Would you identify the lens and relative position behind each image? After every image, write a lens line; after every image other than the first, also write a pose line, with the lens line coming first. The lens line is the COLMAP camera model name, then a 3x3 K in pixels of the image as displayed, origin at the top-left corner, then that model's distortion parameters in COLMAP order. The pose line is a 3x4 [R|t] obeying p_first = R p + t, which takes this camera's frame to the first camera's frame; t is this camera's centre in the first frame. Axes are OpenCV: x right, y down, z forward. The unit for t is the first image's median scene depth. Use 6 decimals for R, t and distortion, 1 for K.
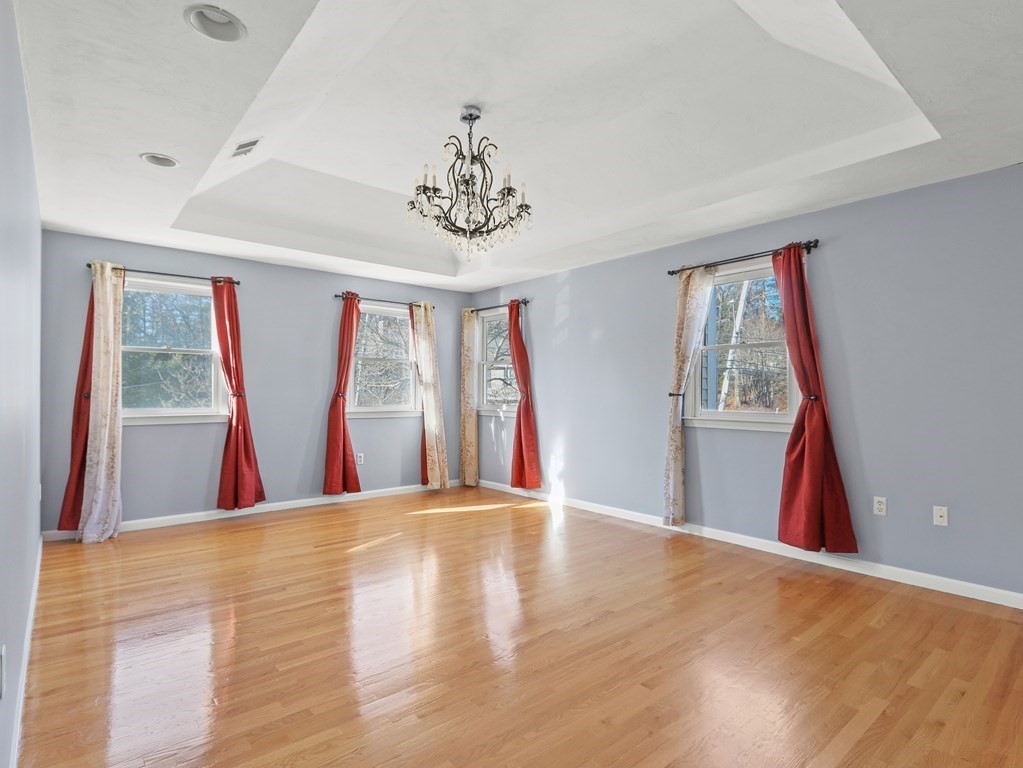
lens RADIAL K [[538.3, 0, 501.9], [0, 538.3, 395.5], [0, 0, 1]] dist [-0.002763, 0.000474]
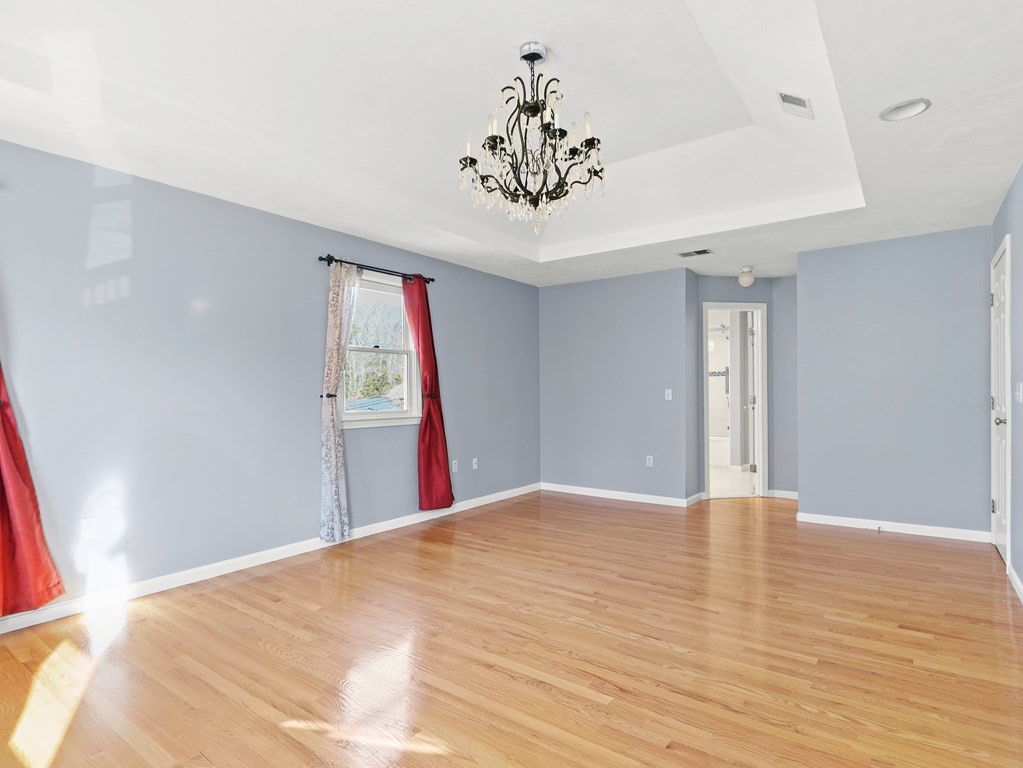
lens RADIAL K [[559.5, 0, 515.8], [0, 559.5, 400.1], [0, 0, 1]] dist [-0.000124, 0.000310]
pose [[-0.255937, -0.016086, 0.966560, -0.789946], [0.012630, 0.999721, 0.019982, -0.010686], [-0.966611, 0.017322, -0.255662, 1.112991]]
